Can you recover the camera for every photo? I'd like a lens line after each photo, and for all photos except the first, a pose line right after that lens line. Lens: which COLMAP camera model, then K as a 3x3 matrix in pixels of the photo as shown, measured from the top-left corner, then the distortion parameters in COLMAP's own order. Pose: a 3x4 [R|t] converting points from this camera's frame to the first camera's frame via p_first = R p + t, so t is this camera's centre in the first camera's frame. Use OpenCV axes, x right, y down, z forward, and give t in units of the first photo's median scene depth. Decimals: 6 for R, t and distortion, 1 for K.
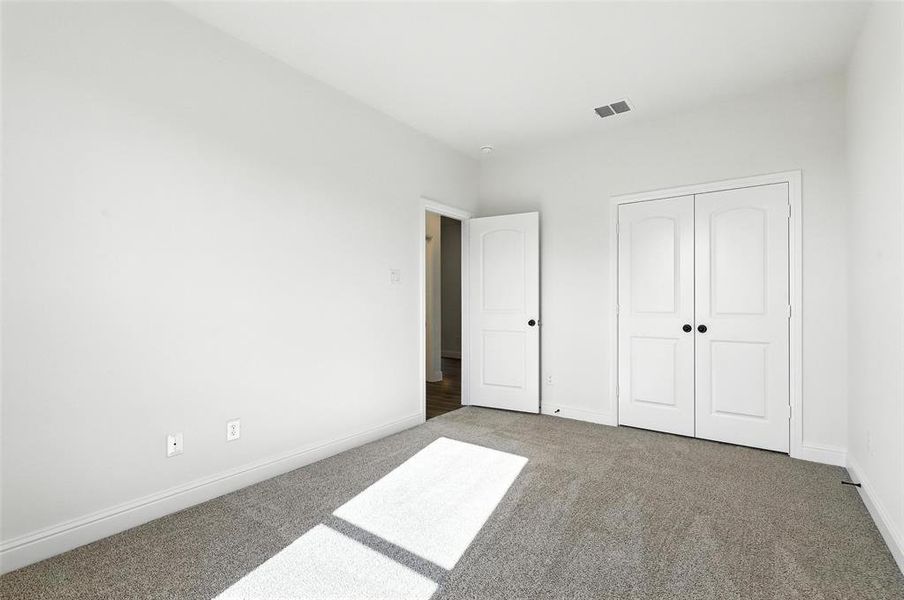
lens RADIAL K [[415.4, 0, 447.0], [0, 415.4, 298.7], [0, 0, 1]] dist [0.002154, -0.002424]
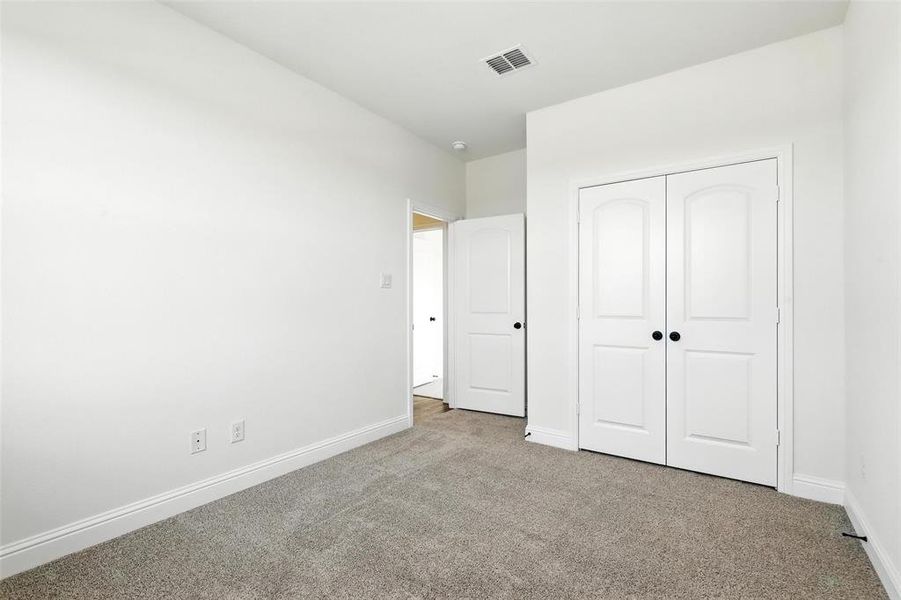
lens RADIAL K [[414.0, 0, 456.0], [0, 414.0, 305.6], [0, 0, 1]] dist [0.002154, -0.002424]
pose [[0.999079, -0.002607, 0.042839, 0.138045], [0.002164, 0.999944, 0.010373, 0.000842], [-0.042863, -0.010271, 0.999028, 0.186598]]
